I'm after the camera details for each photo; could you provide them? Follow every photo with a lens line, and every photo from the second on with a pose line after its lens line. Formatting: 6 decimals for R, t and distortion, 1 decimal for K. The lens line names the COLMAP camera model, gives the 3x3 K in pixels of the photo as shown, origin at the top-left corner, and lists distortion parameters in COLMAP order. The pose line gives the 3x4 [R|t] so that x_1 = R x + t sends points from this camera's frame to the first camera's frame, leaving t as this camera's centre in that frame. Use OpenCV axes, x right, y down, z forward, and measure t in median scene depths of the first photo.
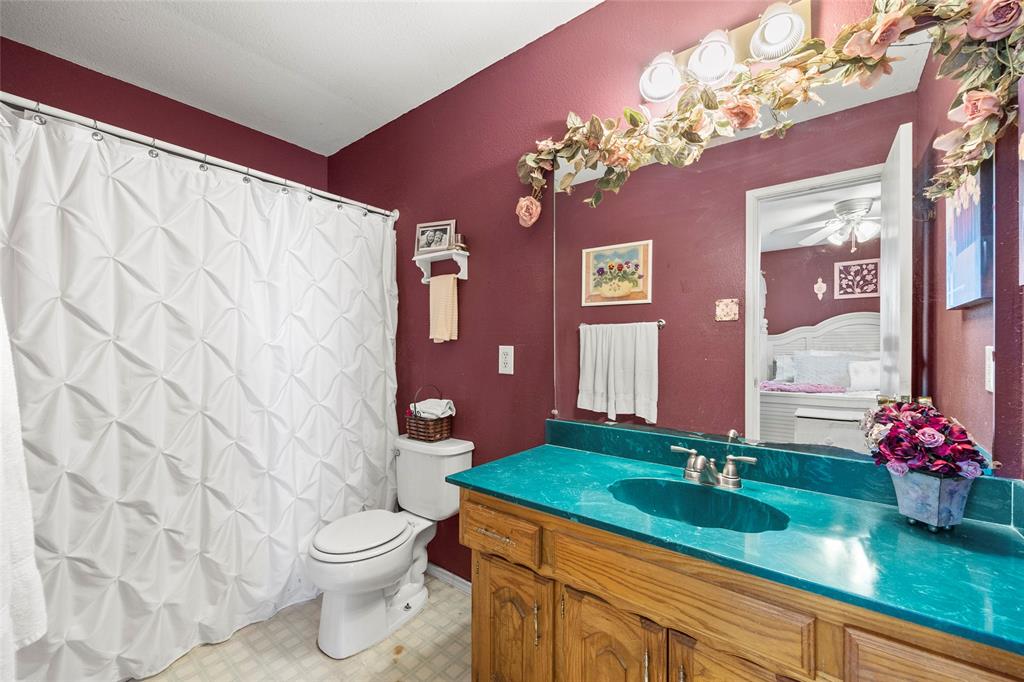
lens RADIAL K [[411.2, 0, 508.3], [0, 411.2, 341.8], [0, 0, 1]] dist [-0.001697, -0.000243]
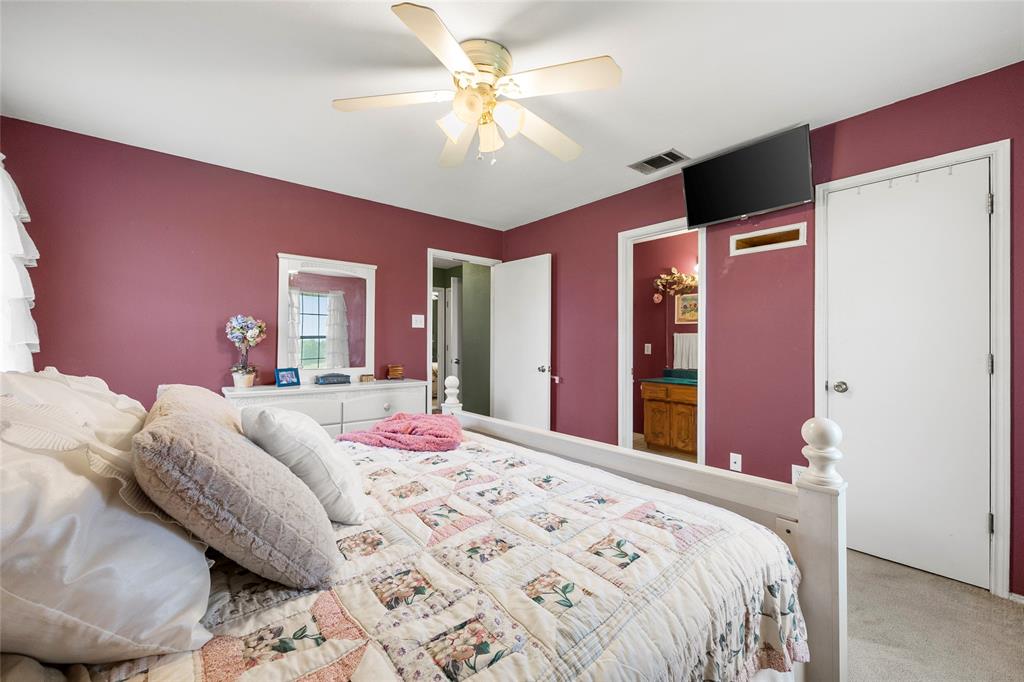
lens RADIAL K [[411.2, 0, 508.3], [0, 411.2, 341.8], [0, 0, 1]] dist [-0.001697, -0.000243]
pose [[0.980865, 0.000824, -0.194688, -0.431939], [-0.000763, 1.000000, 0.000387, -0.005412], [0.194688, -0.000231, 0.980865, -2.124018]]
